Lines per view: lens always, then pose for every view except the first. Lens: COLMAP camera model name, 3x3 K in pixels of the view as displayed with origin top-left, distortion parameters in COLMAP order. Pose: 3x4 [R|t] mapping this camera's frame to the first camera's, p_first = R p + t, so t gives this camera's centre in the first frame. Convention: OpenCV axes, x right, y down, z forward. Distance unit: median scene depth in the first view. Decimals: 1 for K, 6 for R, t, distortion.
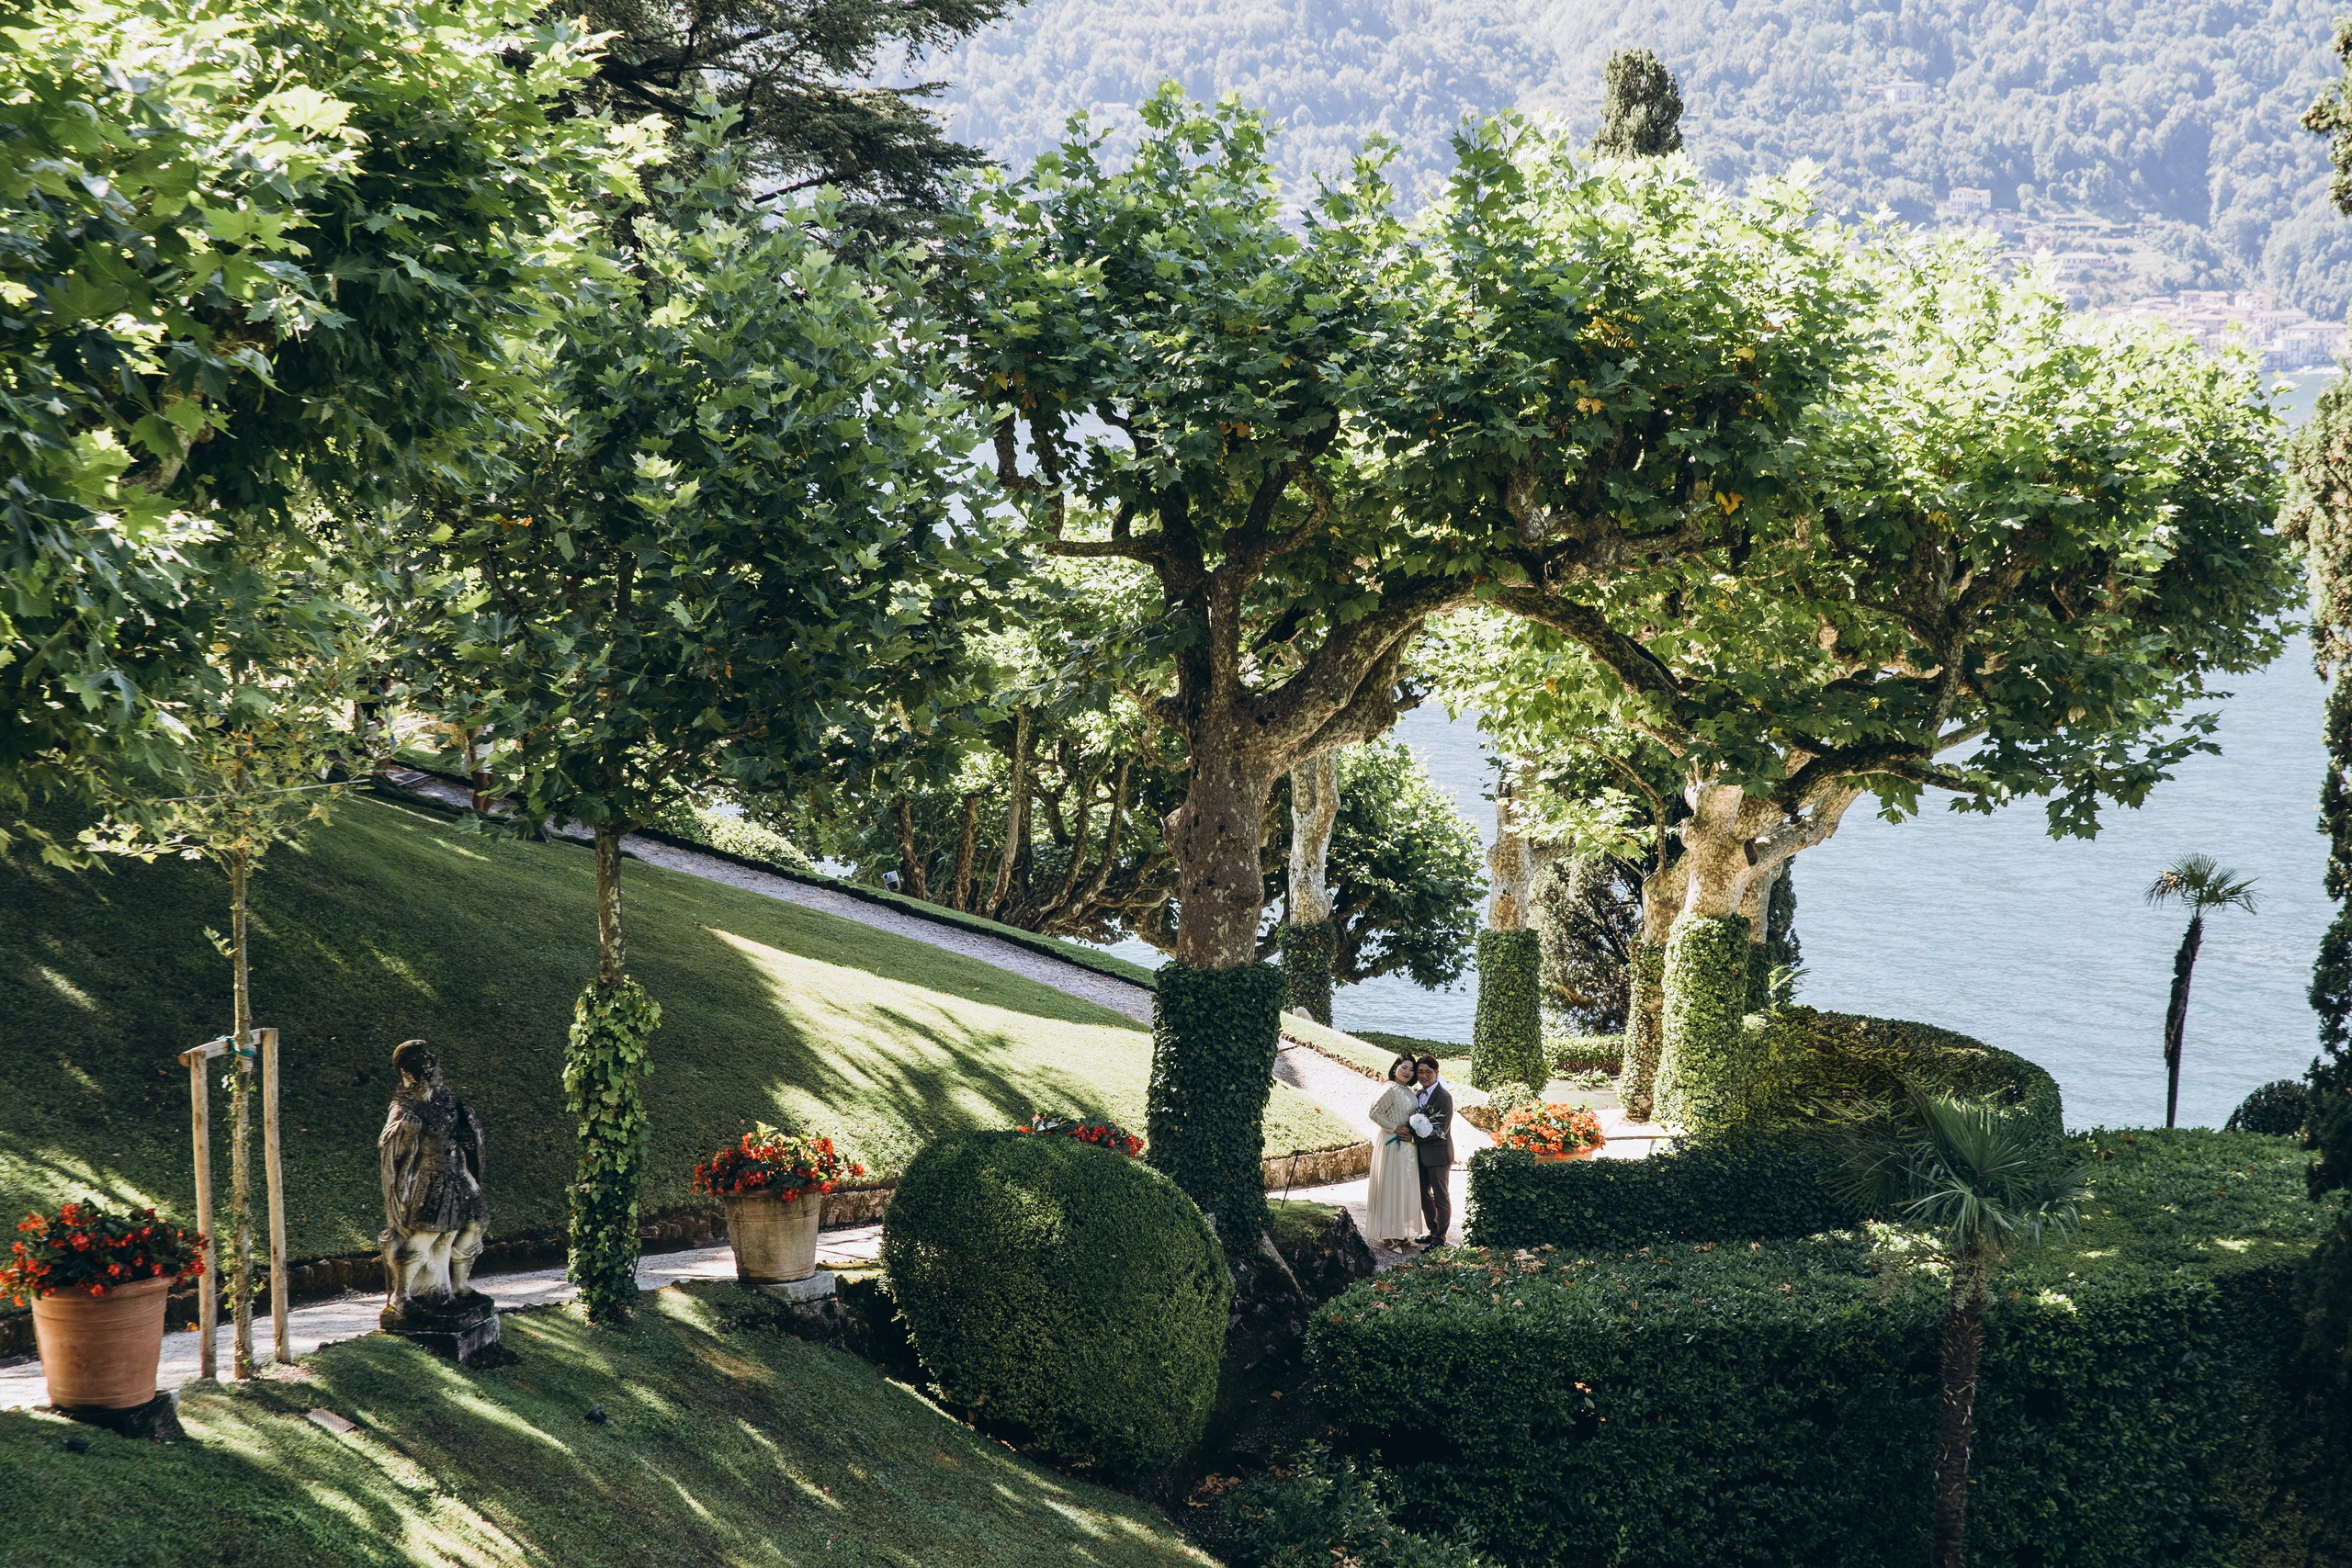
lens RADIAL K [[4653.7, 0, 1175.6], [0, 4653.7, 782.0], [0, 0, 1]] dist [0.002178, 0.000000]
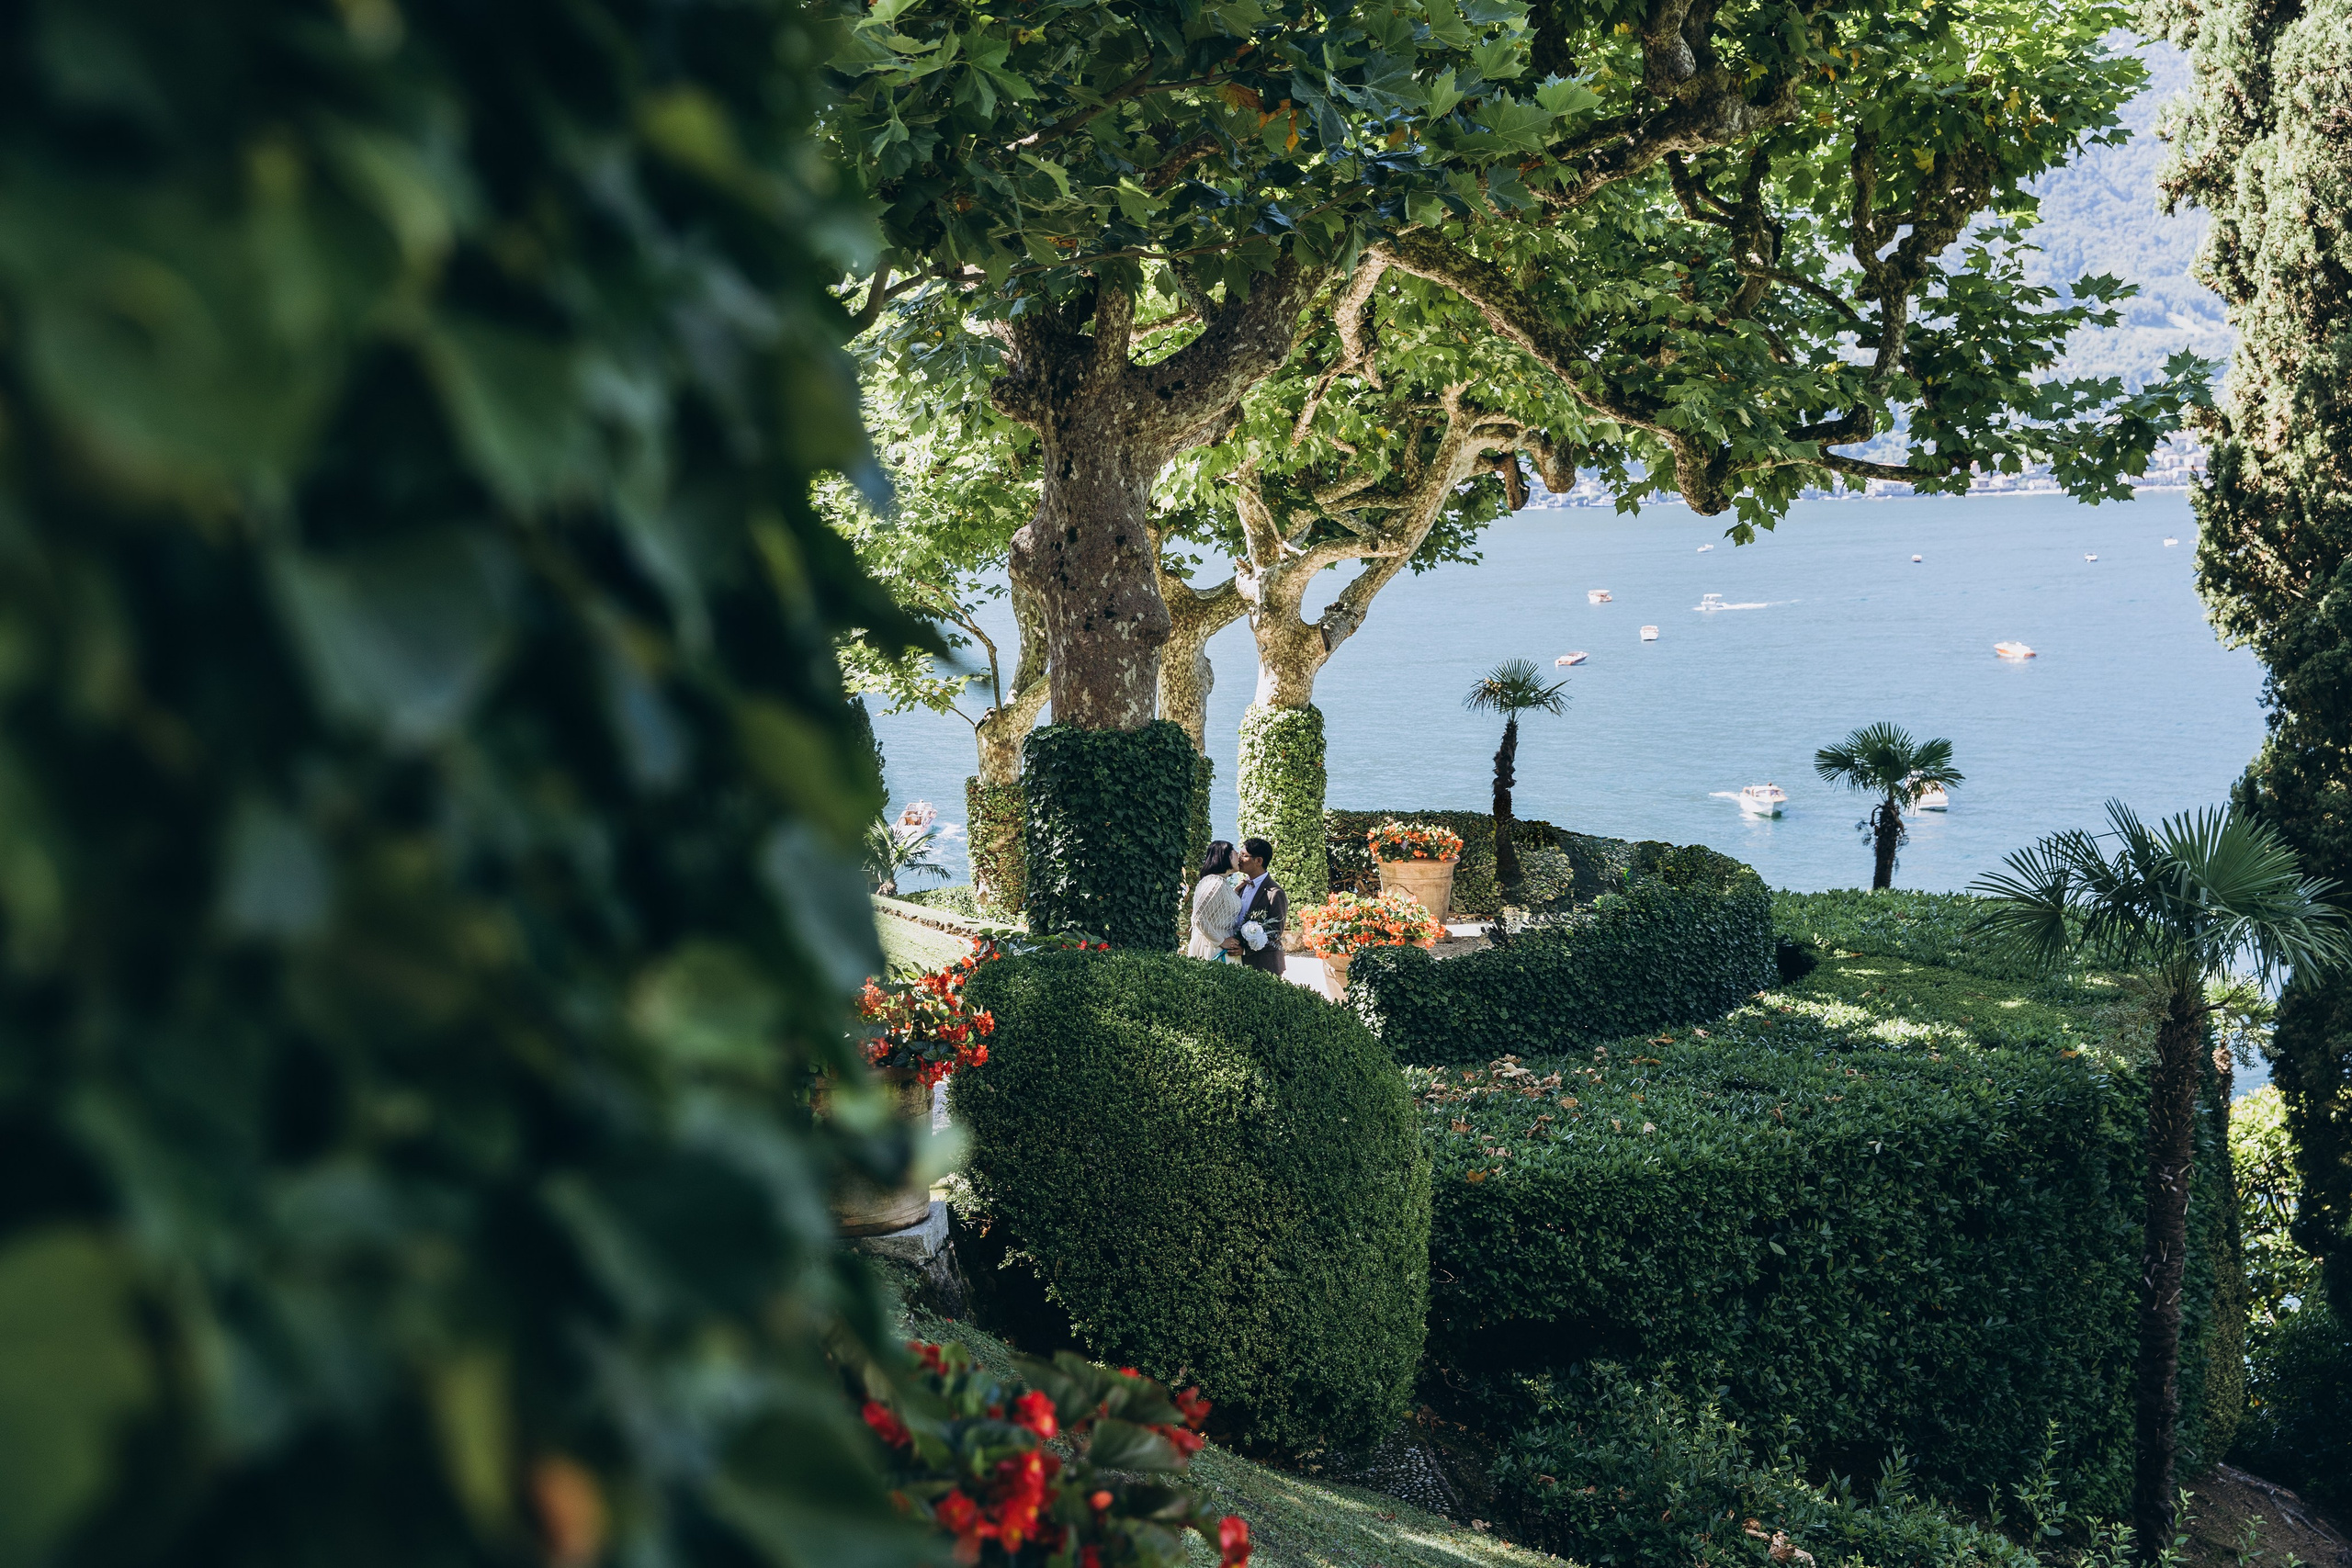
lens RADIAL K [[2793.9, 0, 1184.8], [0, 2793.9, 790.6], [0, 0, 1]] dist [0.008942, 0.000000]
pose [[0.898376, -0.061781, 0.434861, -0.186479], [0.064528, 0.997880, 0.008461, 0.049273], [-0.434462, 0.020459, 0.900458, 0.627522]]
